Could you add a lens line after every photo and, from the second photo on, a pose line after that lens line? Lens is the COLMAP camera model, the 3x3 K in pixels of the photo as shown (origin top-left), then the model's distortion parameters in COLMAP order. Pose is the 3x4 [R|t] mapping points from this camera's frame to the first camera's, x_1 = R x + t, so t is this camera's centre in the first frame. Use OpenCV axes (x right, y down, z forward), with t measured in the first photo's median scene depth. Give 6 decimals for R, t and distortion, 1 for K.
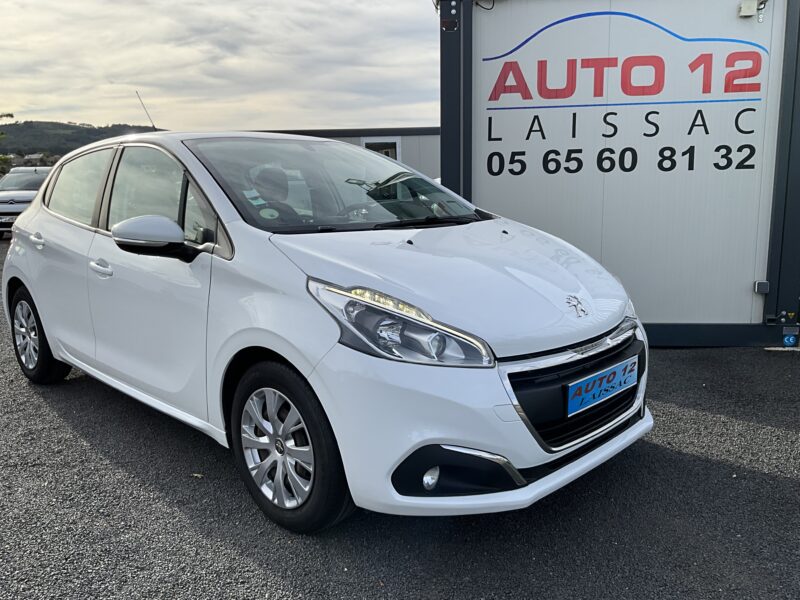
lens RADIAL K [[685.7, 0, 395.1], [0, 685.7, 303.0], [0, 0, 1]] dist [0.056466, -0.165229]
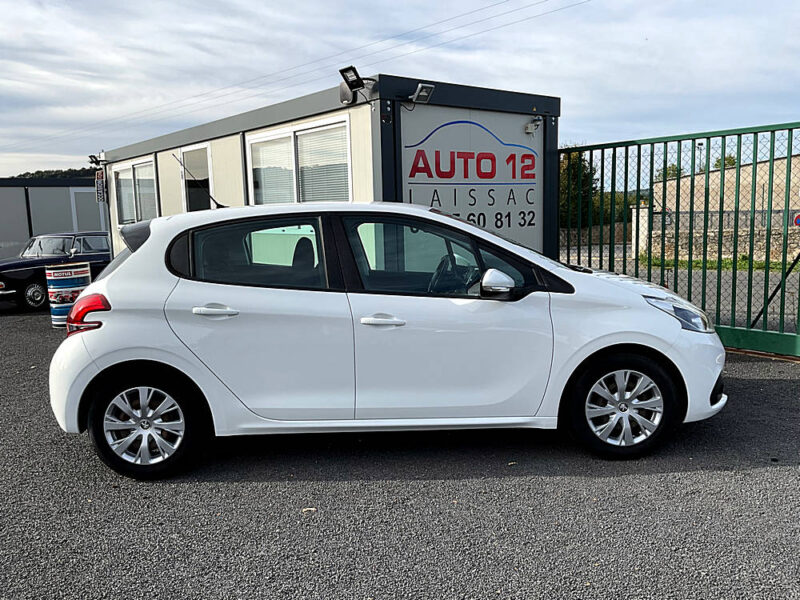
lens RADIAL K [[685.7, 0, 395.1], [0, 685.7, 303.0], [0, 0, 1]] dist [0.056466, -0.165229]
pose [[0.668603, -0.095291, 0.737489, -0.908417], [0.149898, 0.988668, -0.008151, -0.050254], [-0.728355, 0.115997, 0.675310, 0.162174]]
